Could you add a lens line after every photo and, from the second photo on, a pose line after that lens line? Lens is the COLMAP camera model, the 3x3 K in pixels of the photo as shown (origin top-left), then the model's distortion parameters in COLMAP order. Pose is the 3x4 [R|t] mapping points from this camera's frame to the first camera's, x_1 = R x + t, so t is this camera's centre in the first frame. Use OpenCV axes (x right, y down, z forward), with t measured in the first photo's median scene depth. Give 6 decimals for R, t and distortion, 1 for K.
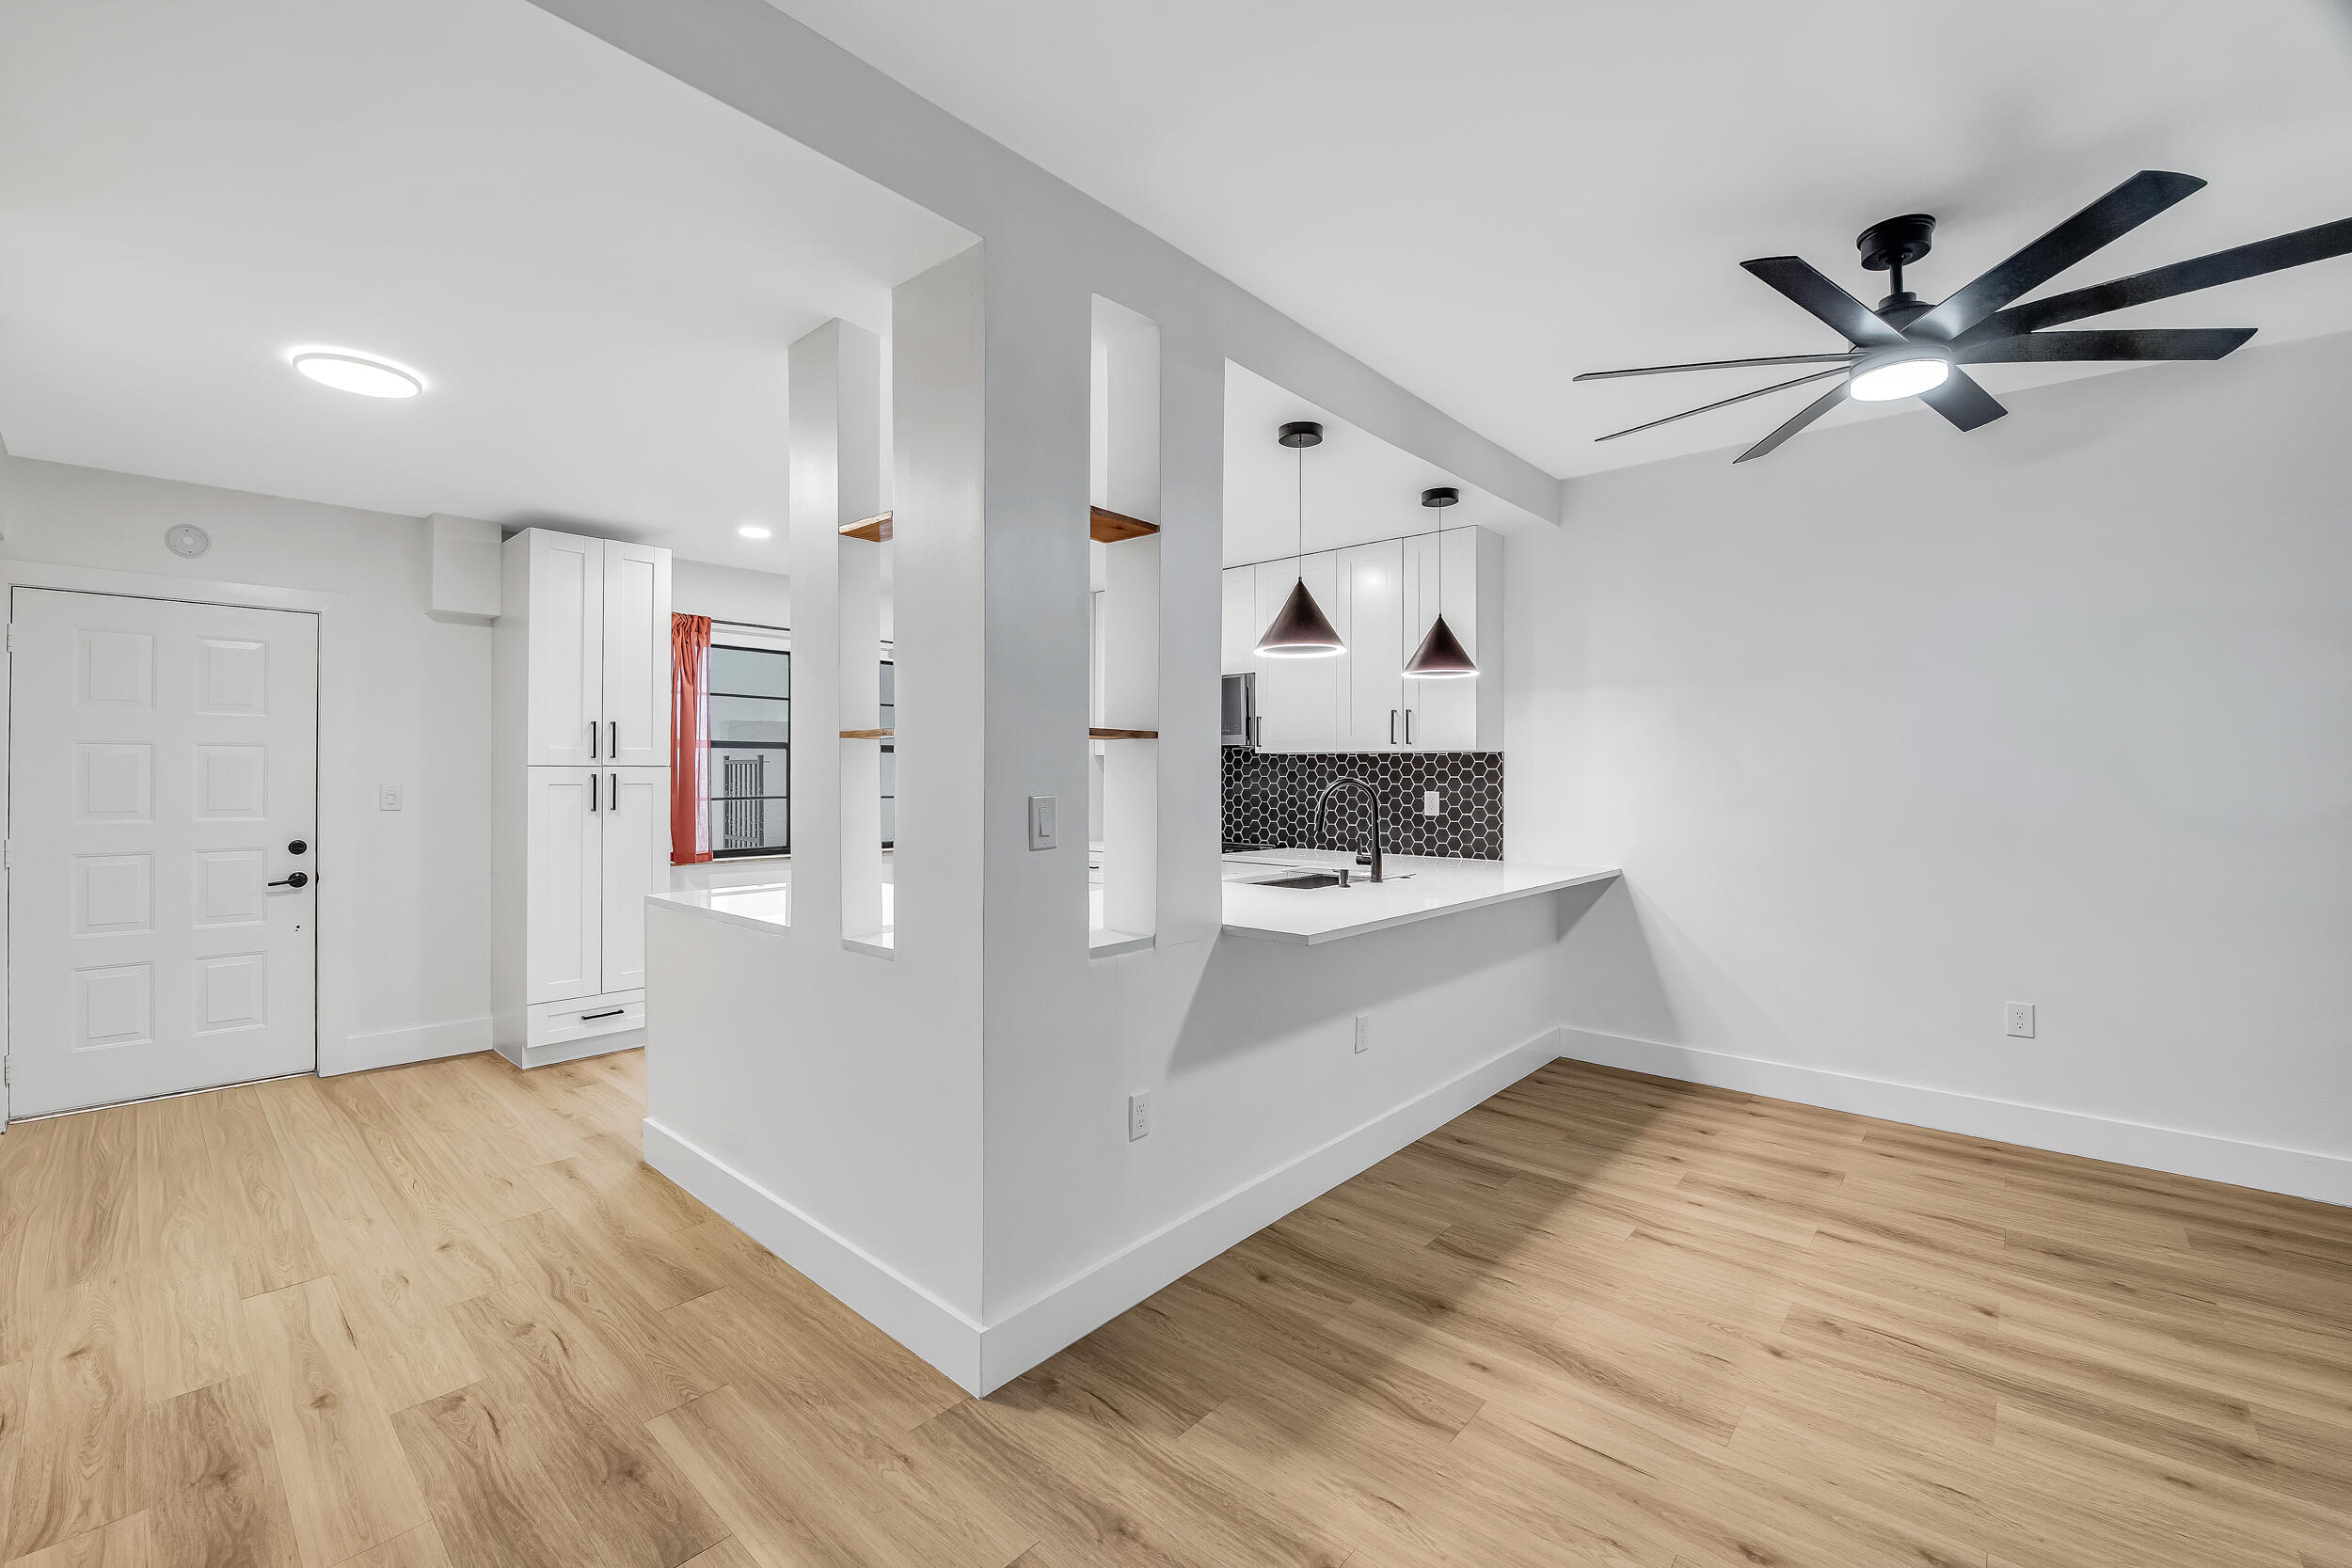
lens RADIAL K [[962.9, 0, 1159.4], [0, 962.9, 768.2], [0, 0, 1]] dist [-0.016029, -0.001536]
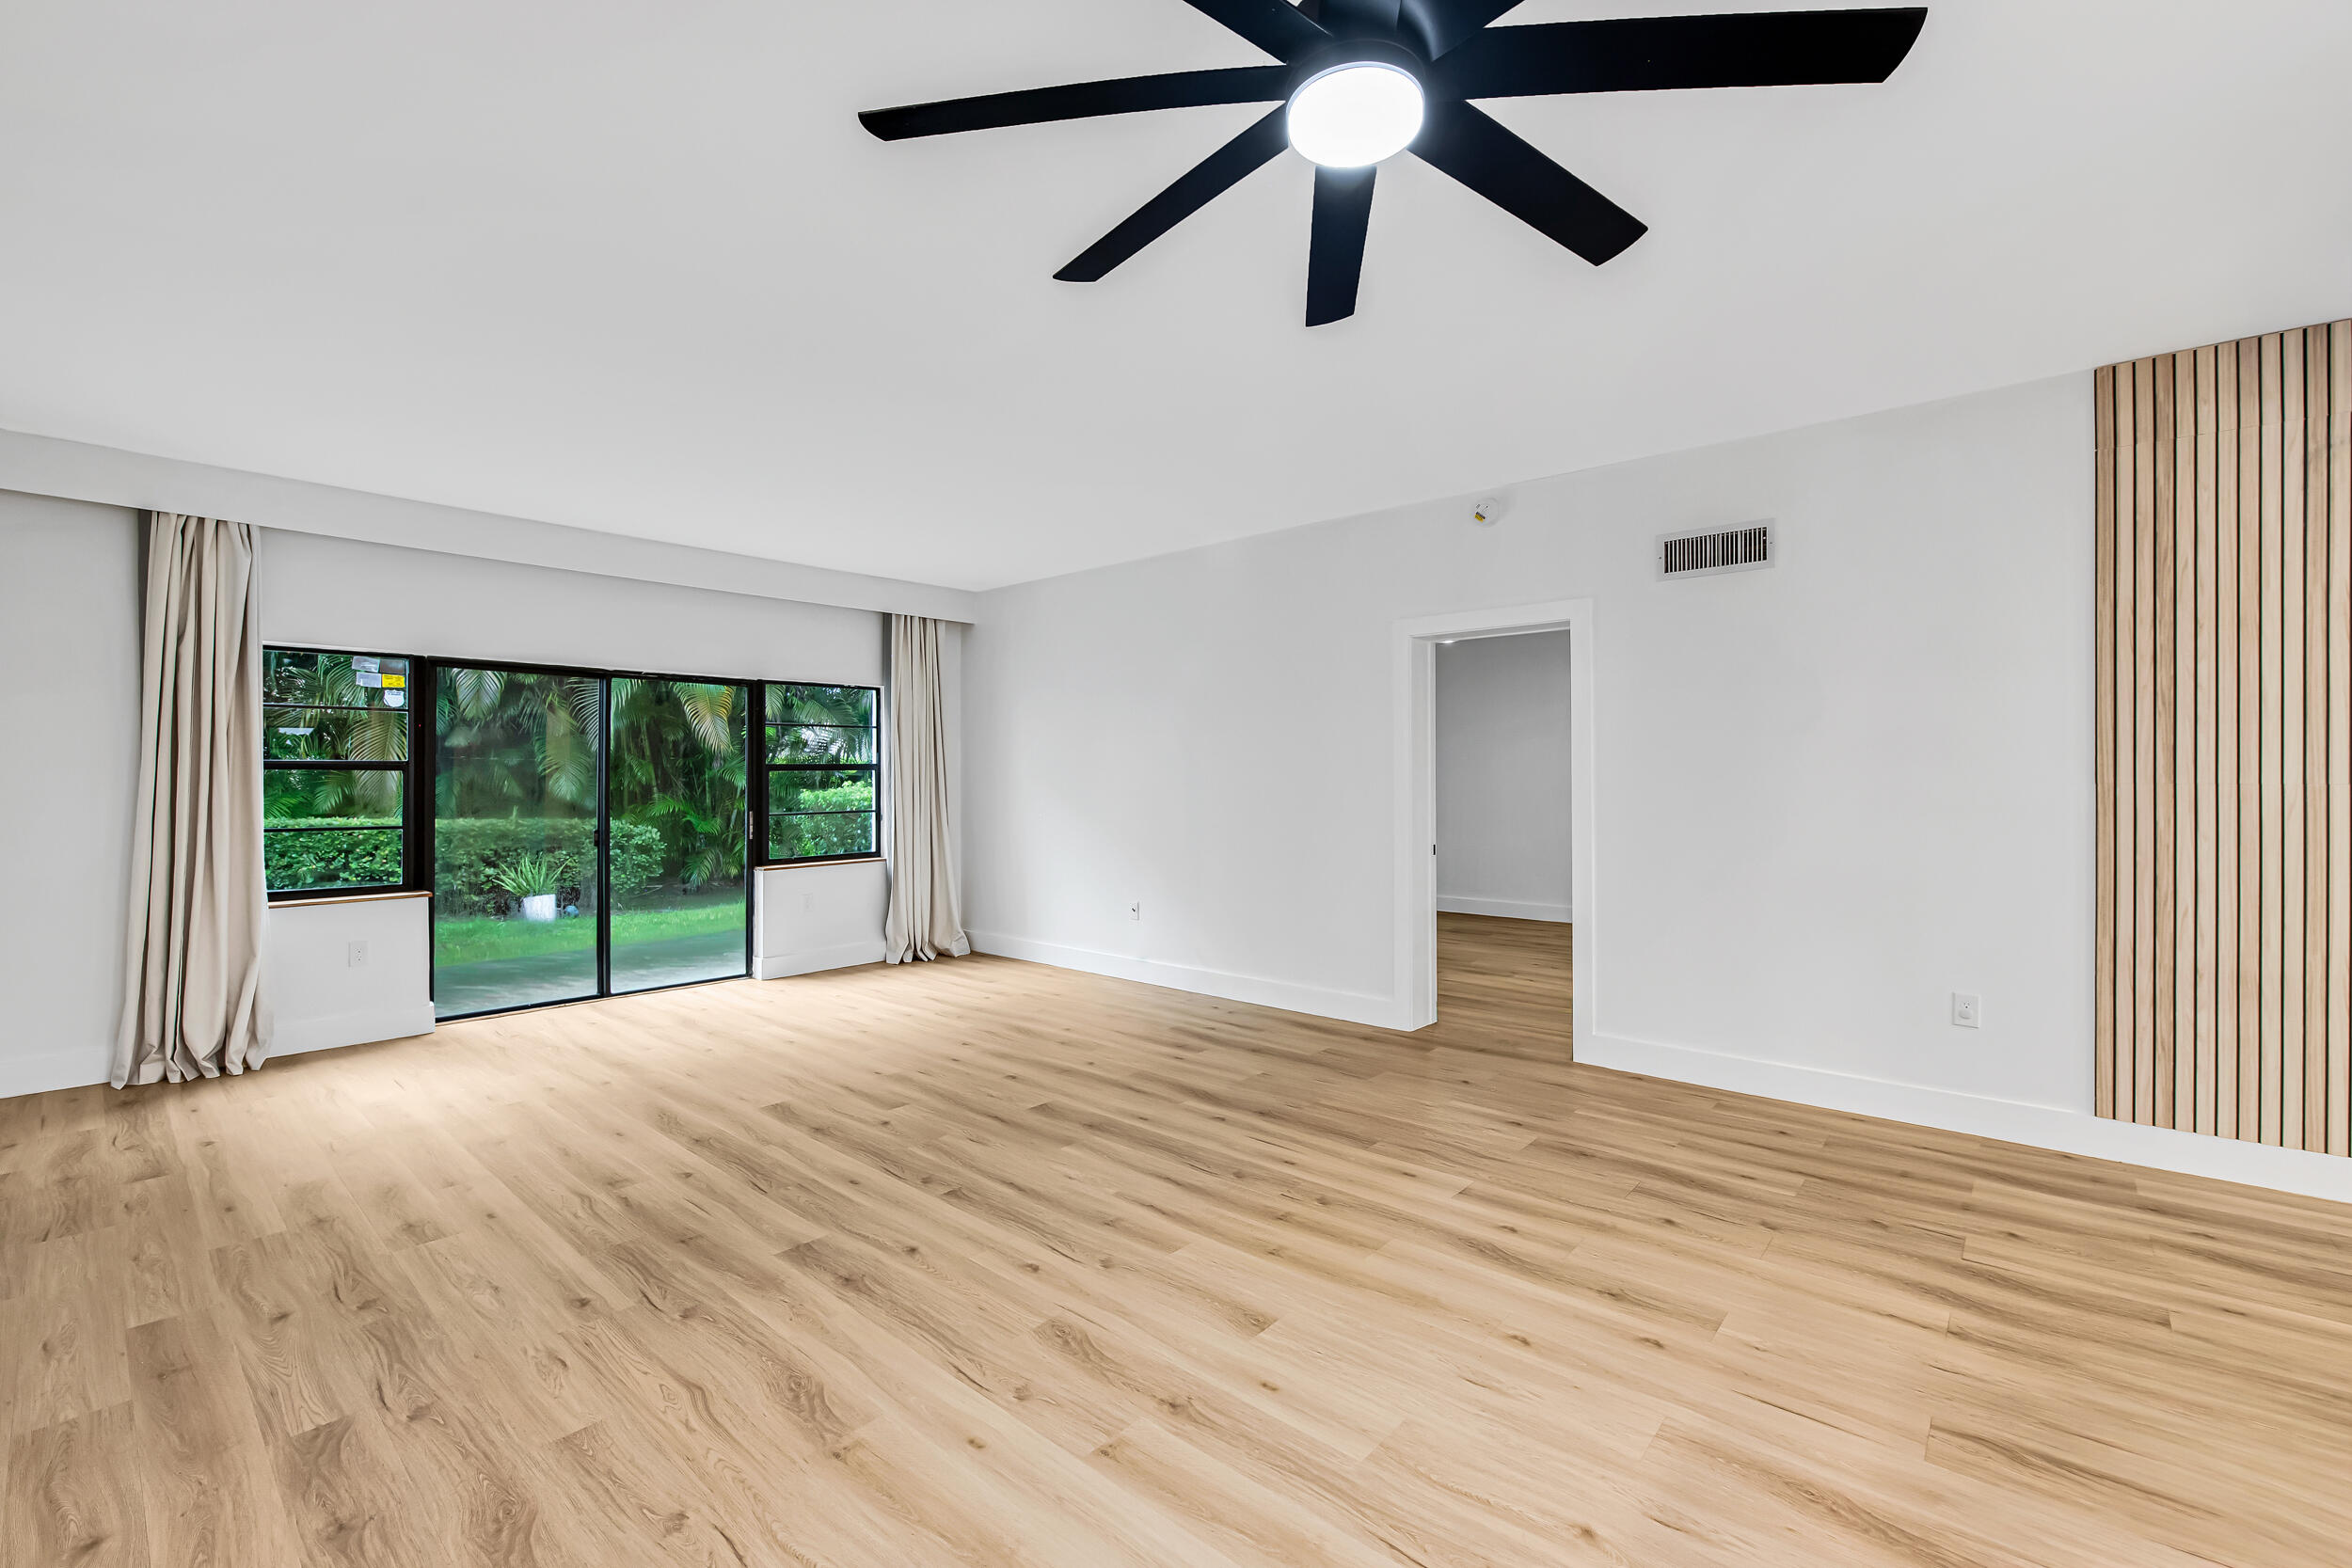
lens RADIAL K [[991.7, 0, 1168.7], [0, 991.7, 771.9], [0, 0, 1]] dist [-0.015772, 0.000046]
pose [[-0.999930, -0.001996, -0.011667, 0.544725], [-0.001882, 0.999951, -0.009728, 0.008800], [0.011685, -0.009706, -0.999885, 0.977223]]
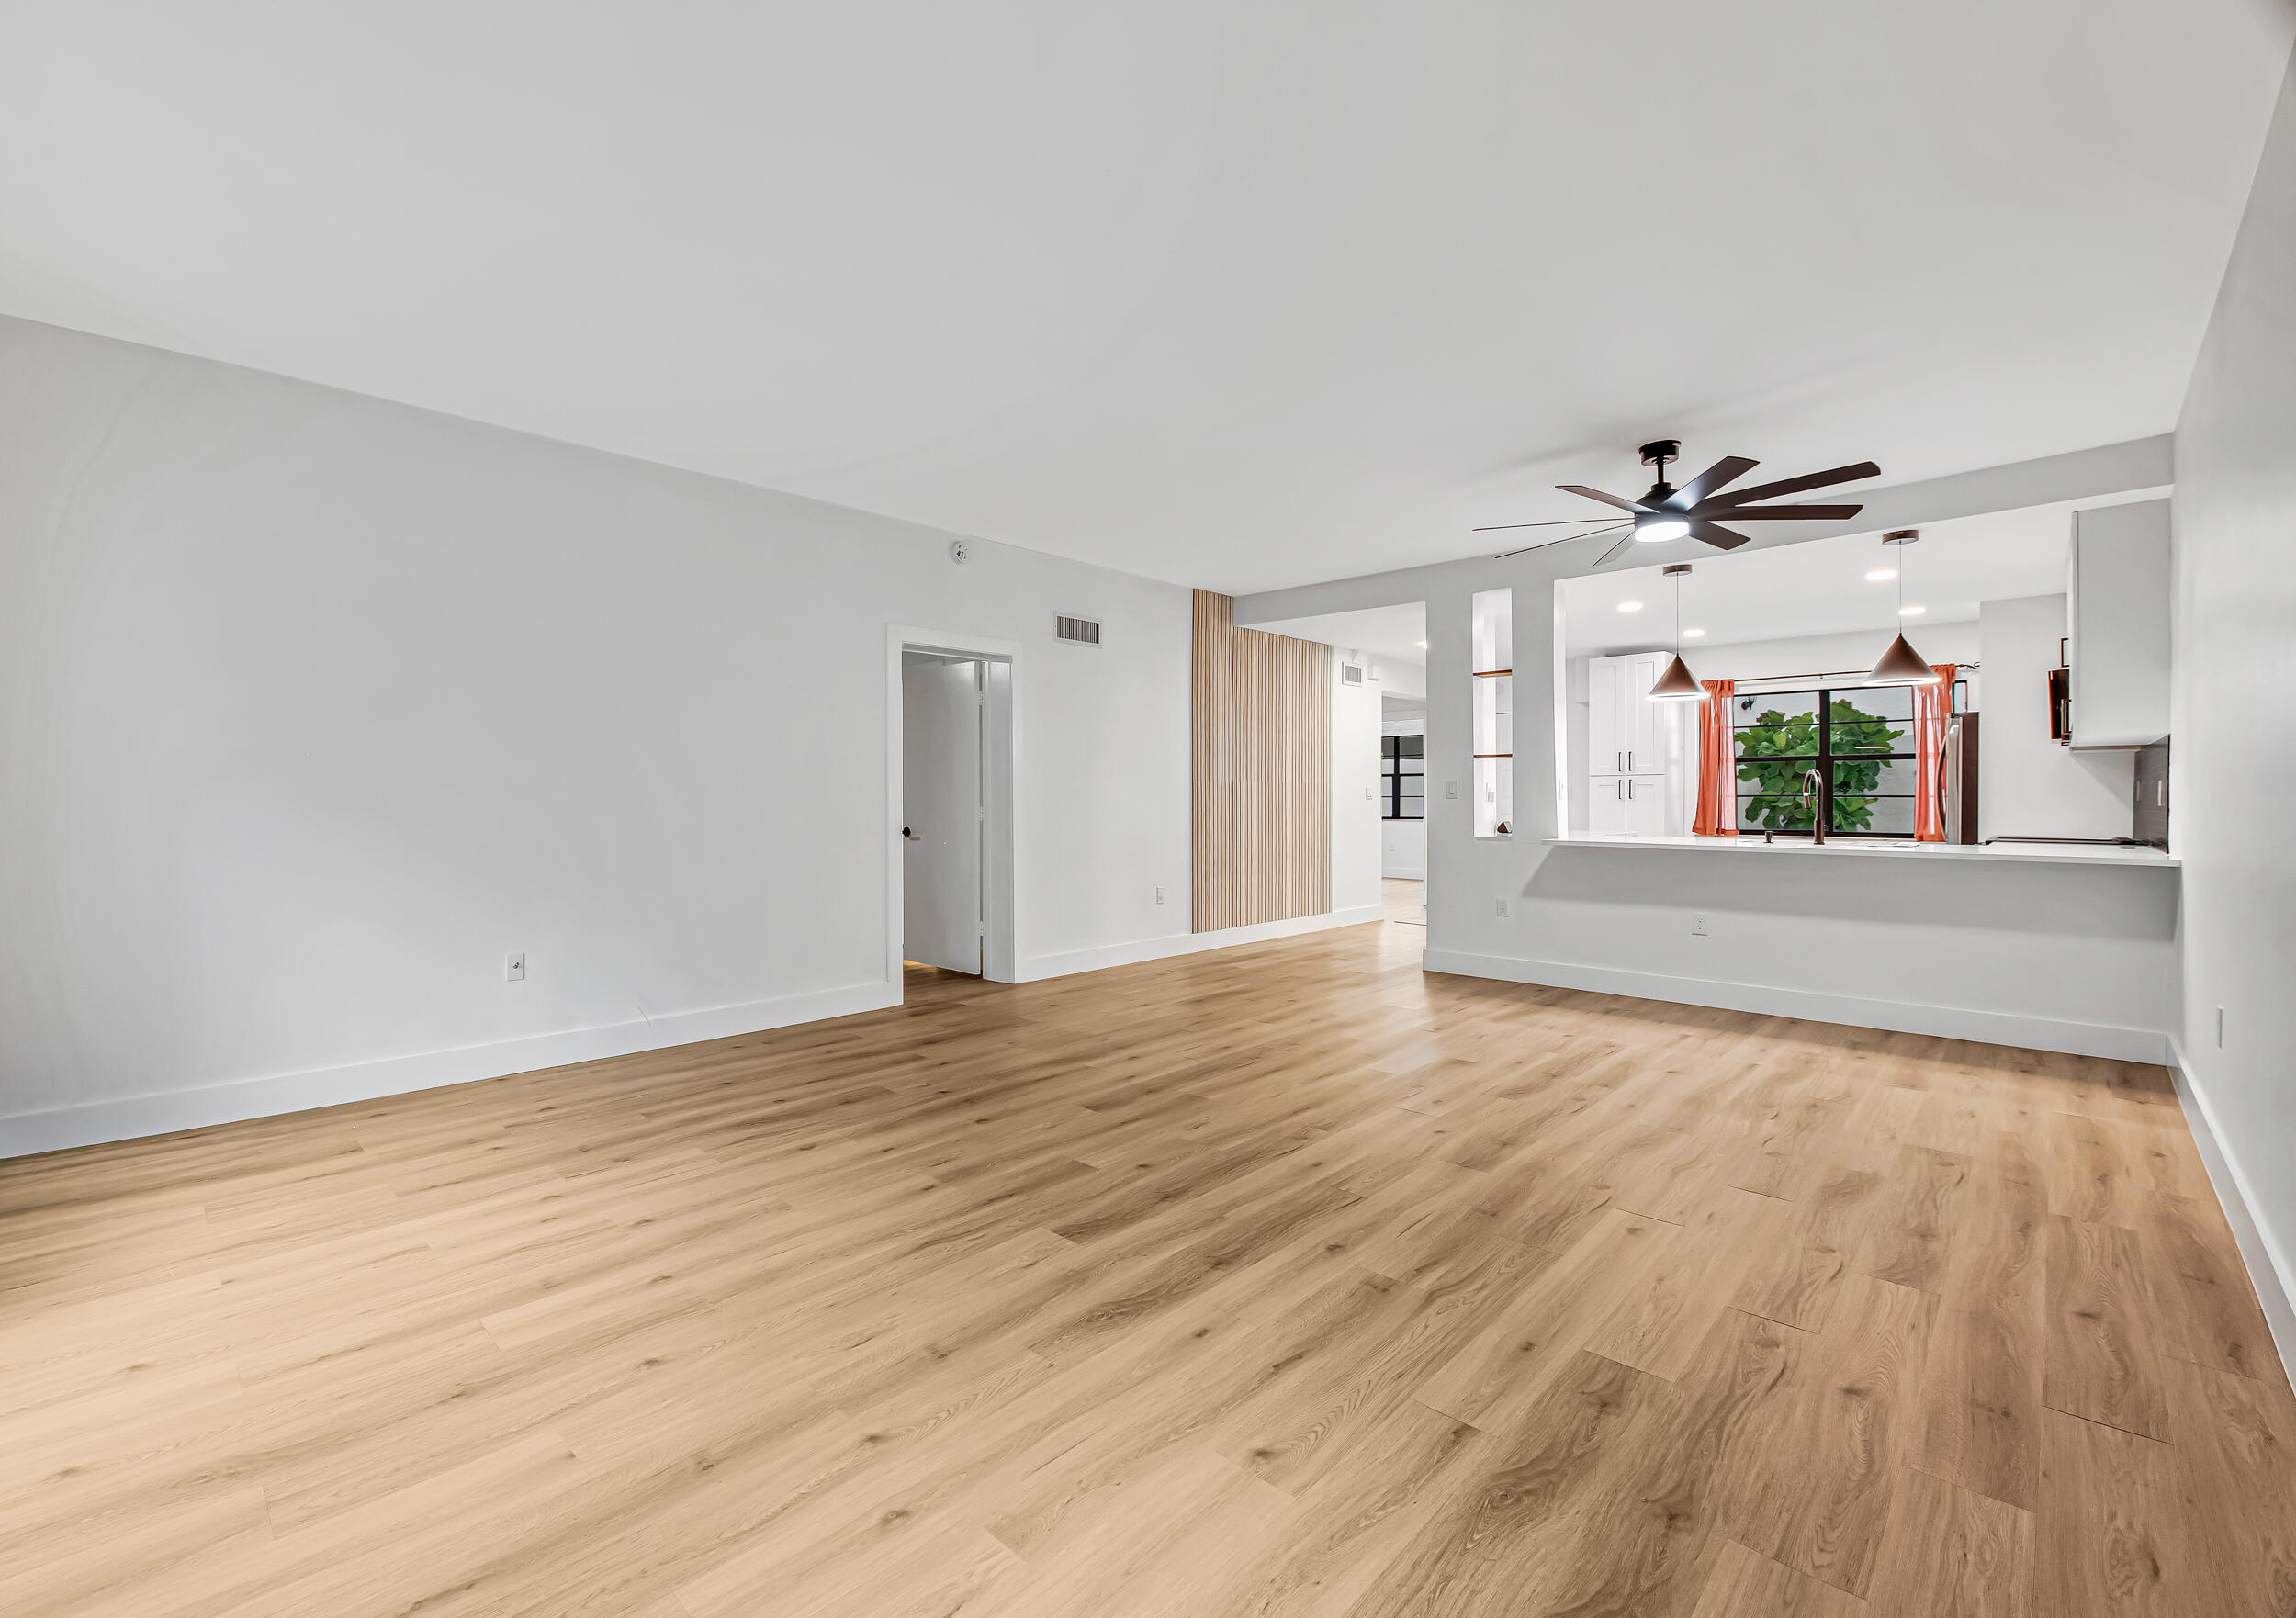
lens RADIAL K [[979.1, 0, 1058.9], [0, 979.1, 803.3], [0, 0, 1]] dist [-0.015478, 0.000164]
pose [[-0.065301, 0.002329, -0.997863, 1.587466], [0.006514, 0.999977, 0.001907, 0.046512], [0.997844, -0.006375, -0.065315, 0.005182]]
